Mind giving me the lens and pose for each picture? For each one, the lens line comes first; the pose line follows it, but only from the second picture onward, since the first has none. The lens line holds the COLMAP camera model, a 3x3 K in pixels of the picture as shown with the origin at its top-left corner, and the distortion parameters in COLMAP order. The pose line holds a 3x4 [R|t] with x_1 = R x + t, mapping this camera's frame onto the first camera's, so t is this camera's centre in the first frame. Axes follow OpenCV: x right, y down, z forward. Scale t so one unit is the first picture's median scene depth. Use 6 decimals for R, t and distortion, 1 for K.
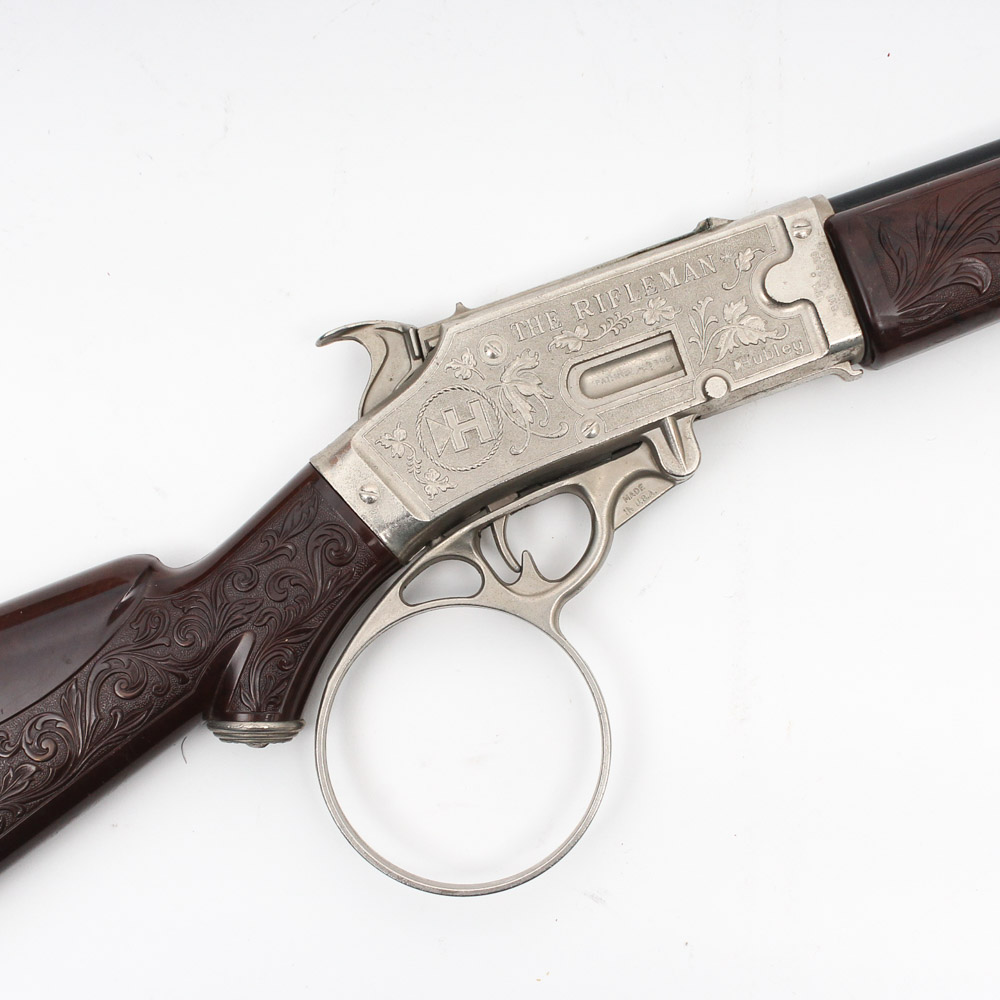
lens RADIAL K [[1692.9, 0, 500.0], [0, 1692.9, 500.0], [0, 0, 1]] dist [-0.010083, 0.003918]
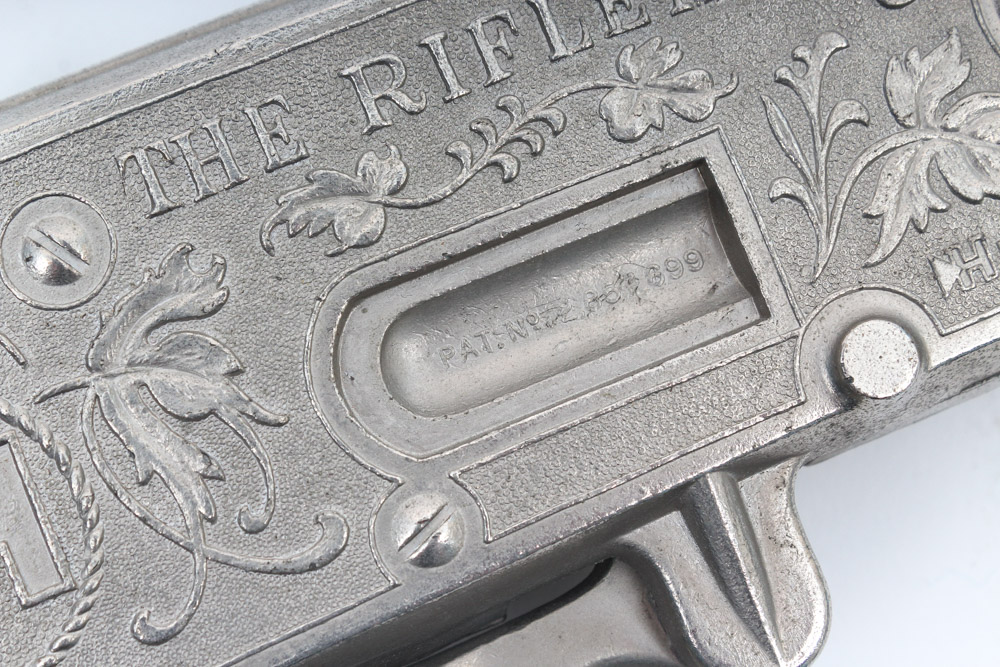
lens RADIAL K [[2367.4, 0, 500.0], [0, 2367.4, 333.5], [0, 0, 1]] dist [-0.053606, 0.554811]
pose [[0.991554, -0.040597, 0.123178, 0.019242], [0.043294, 0.998876, -0.019292, -0.065506], [-0.122256, 0.024462, 0.992197, 0.621817]]
